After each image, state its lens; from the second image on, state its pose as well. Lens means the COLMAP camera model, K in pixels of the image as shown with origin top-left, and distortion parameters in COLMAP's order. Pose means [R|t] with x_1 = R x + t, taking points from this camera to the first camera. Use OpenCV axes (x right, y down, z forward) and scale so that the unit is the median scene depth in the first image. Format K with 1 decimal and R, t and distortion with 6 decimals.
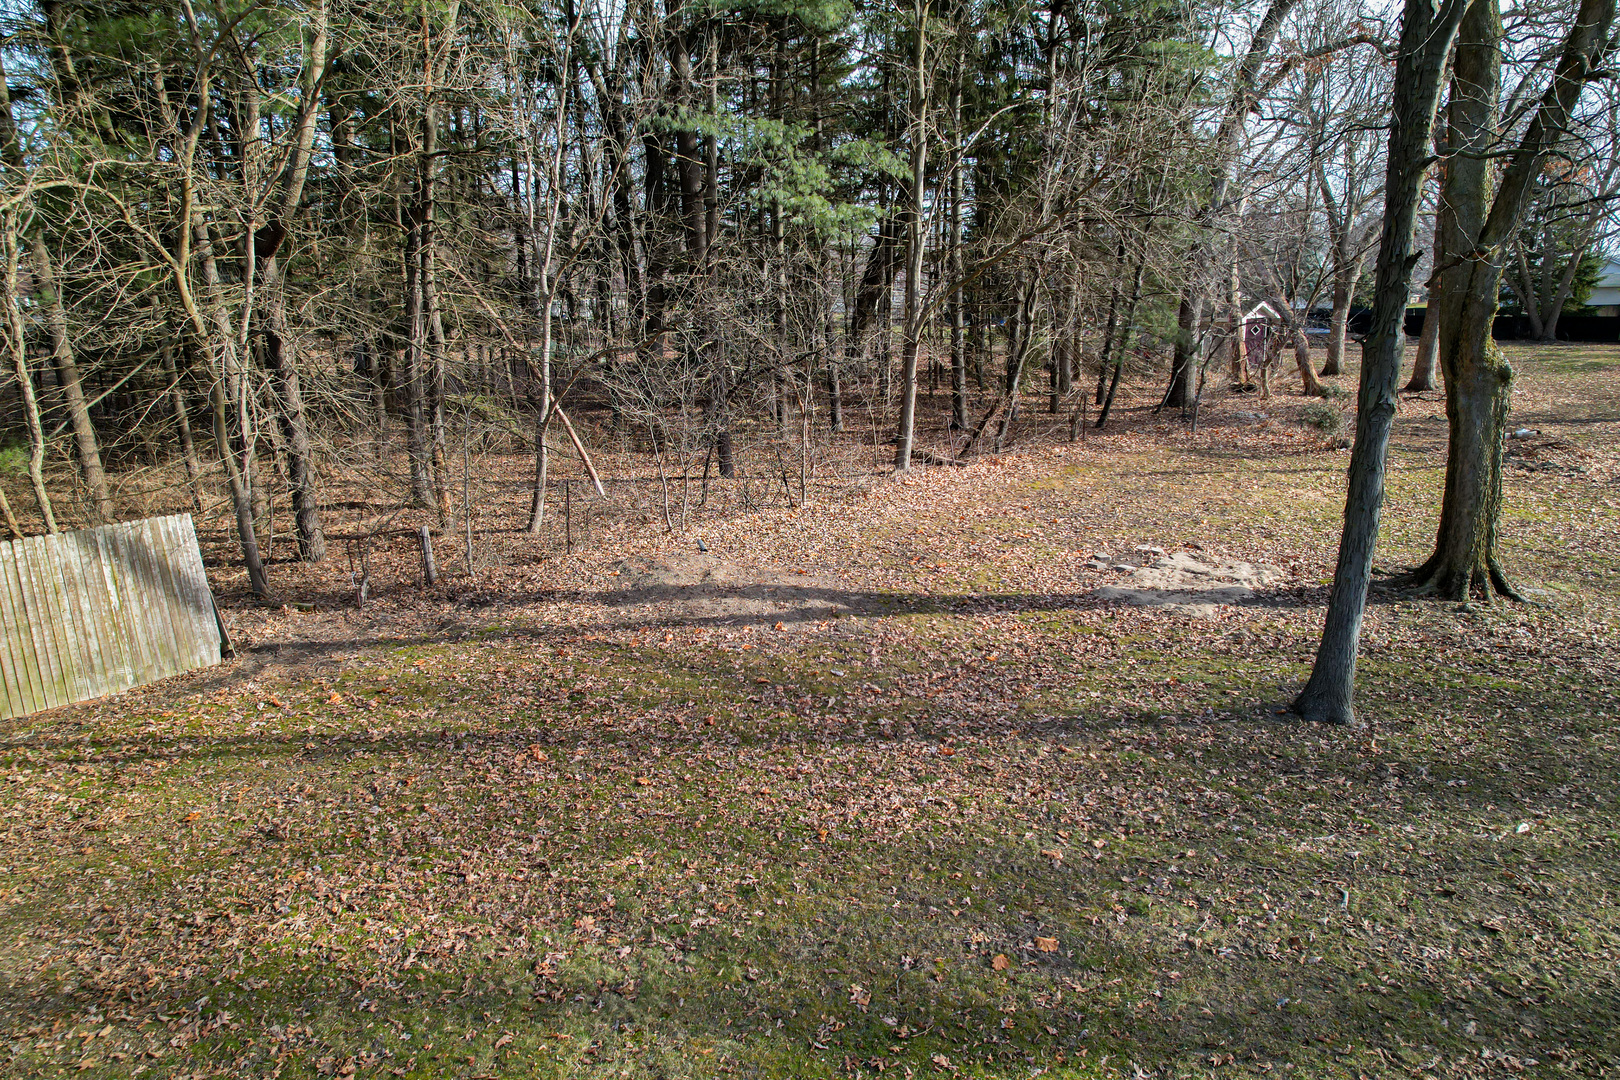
lens RADIAL K [[1028.7, 0, 824.7], [0, 1028.7, 542.9], [0, 0, 1]] dist [-0.074273, 0.065150]
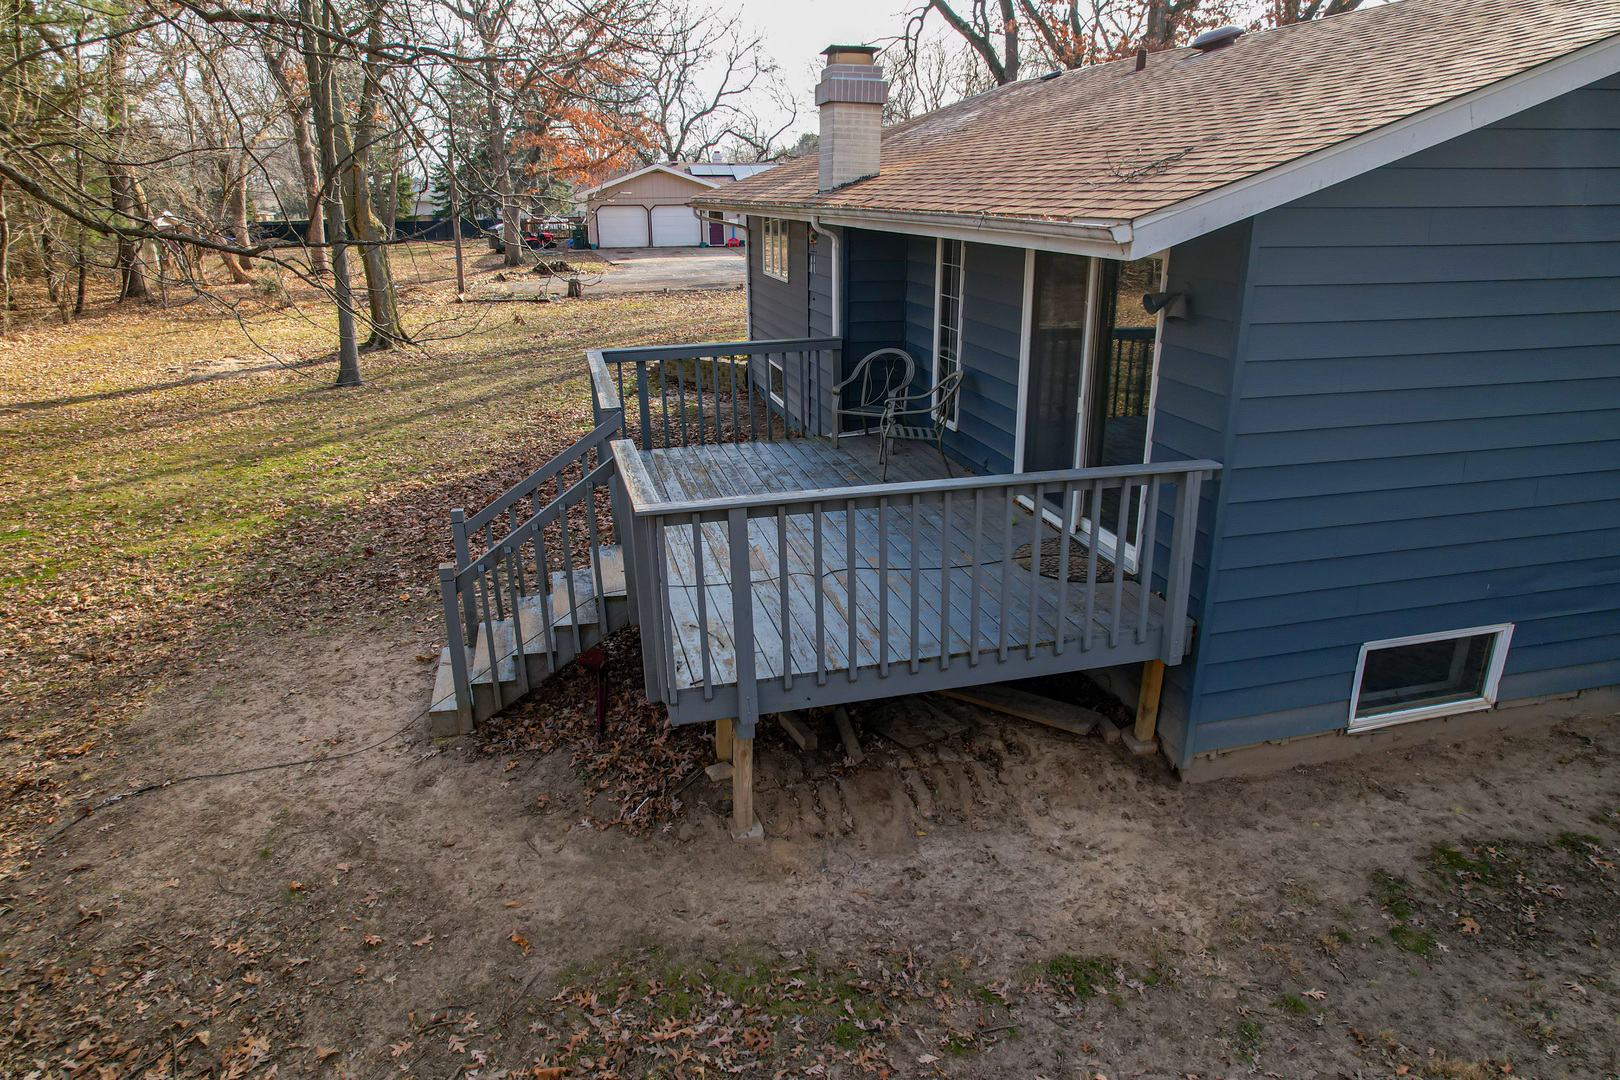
lens RADIAL K [[1028.7, 0, 824.7], [0, 1028.7, 542.9], [0, 0, 1]] dist [-0.074273, 0.065150]
pose [[0.535895, -0.261382, 0.802805, -0.324454], [0.202220, 0.962930, 0.178528, 0.128761], [-0.819709, 0.066671, 0.568887, -0.424235]]
